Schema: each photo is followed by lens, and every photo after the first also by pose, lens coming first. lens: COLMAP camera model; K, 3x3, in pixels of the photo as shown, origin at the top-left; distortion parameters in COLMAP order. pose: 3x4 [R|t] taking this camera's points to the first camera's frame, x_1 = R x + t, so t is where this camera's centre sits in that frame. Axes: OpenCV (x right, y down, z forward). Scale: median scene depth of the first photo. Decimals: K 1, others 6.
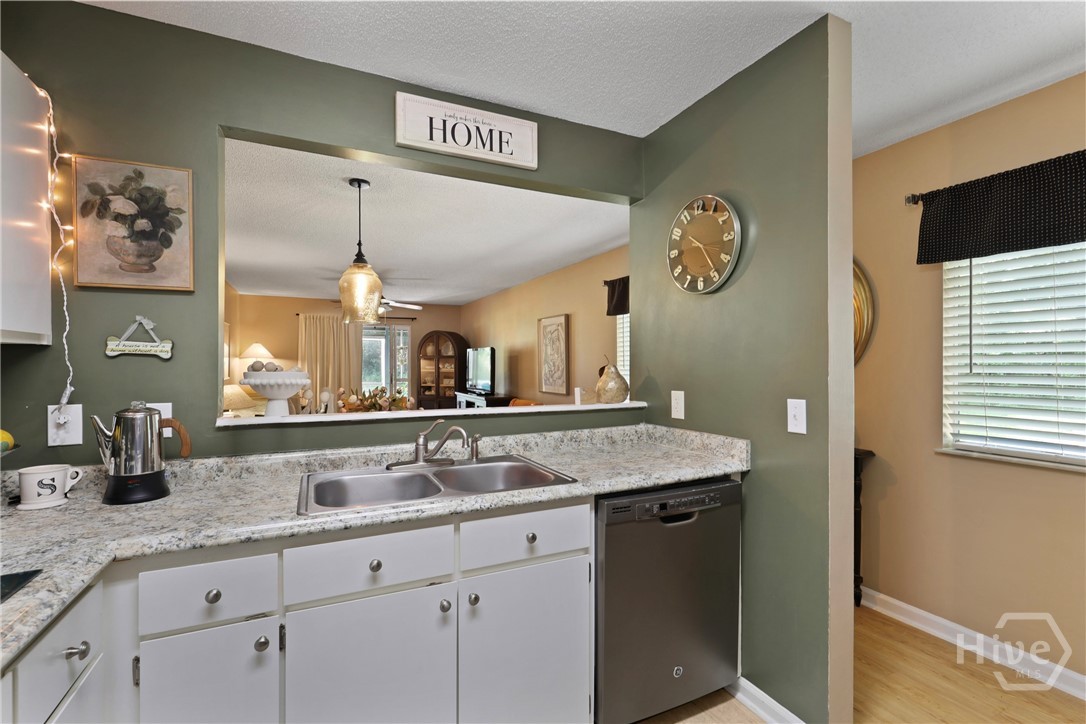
lens RADIAL K [[486.9, 0, 550.2], [0, 486.9, 368.9], [0, 0, 1]] dist [0.001003, -0.001078]
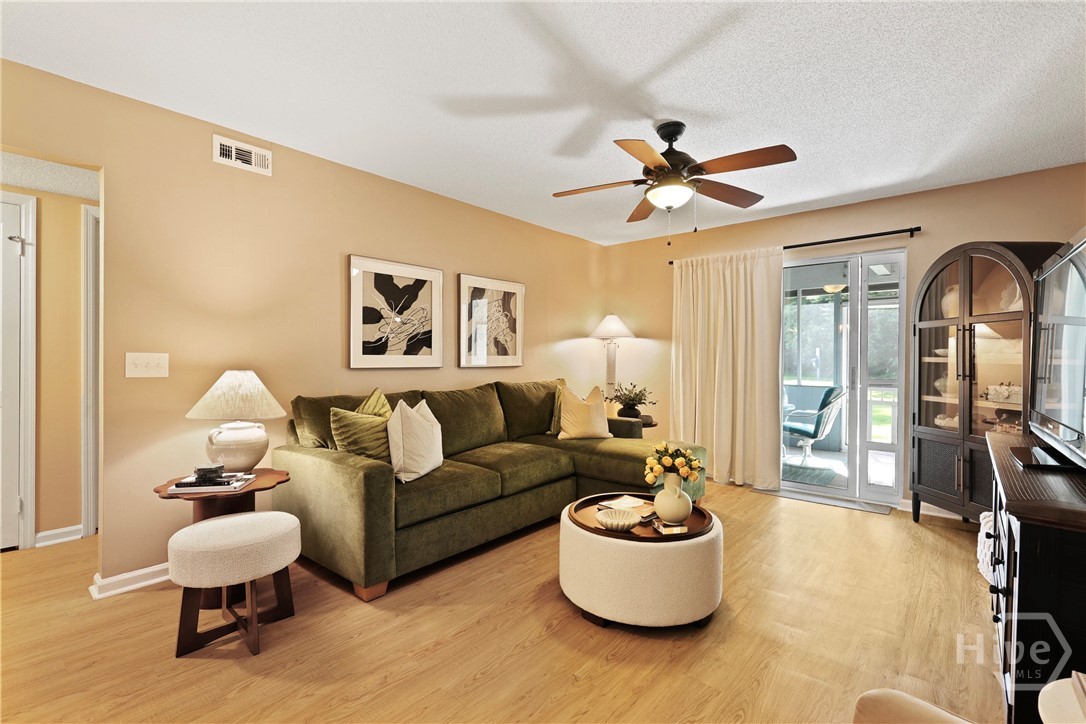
lens RADIAL K [[486.9, 0, 554.7], [0, 486.9, 362.1], [0, 0, 1]] dist [0.001003, -0.001078]
pose [[0.402575, 0.007675, -0.915355, -0.034223], [-0.014220, 0.999897, 0.002130, 0.008395], [0.915277, 0.012158, 0.402642, 0.598502]]
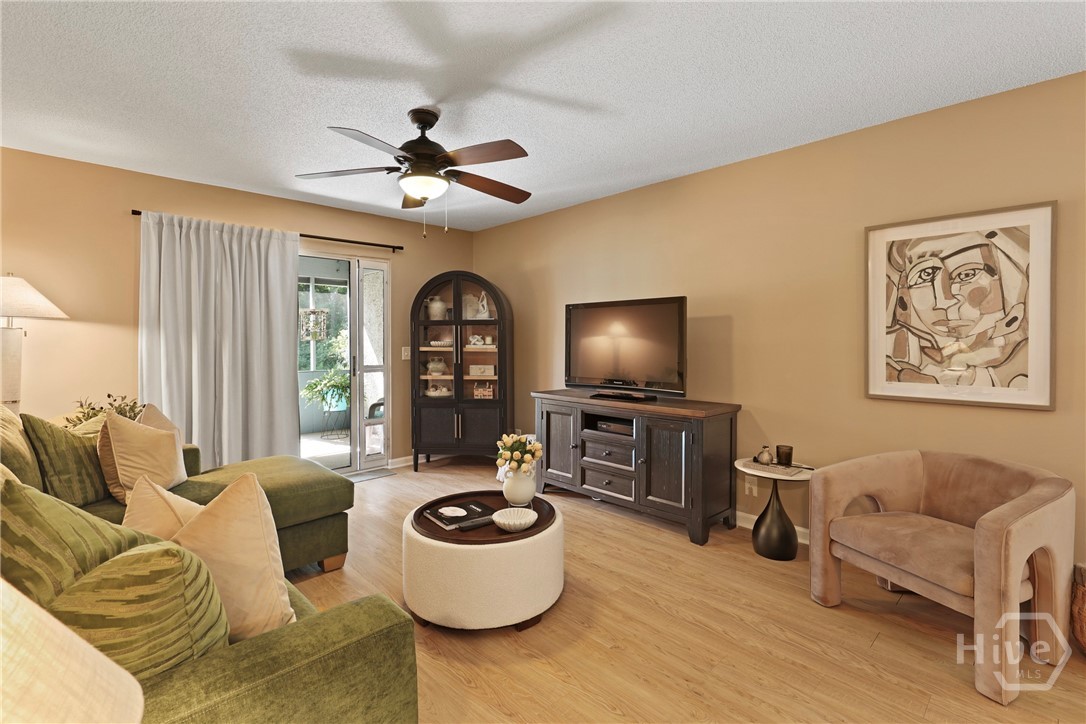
lens RADIAL K [[486.9, 0, 540.6], [0, 486.9, 346.2], [0, 0, 1]] dist [0.001003, -0.001078]
pose [[0.955261, -0.007472, 0.295669, -0.301708], [0.006915, 0.999972, 0.002929, -0.000587], [-0.295683, -0.000753, 0.955286, 0.488545]]
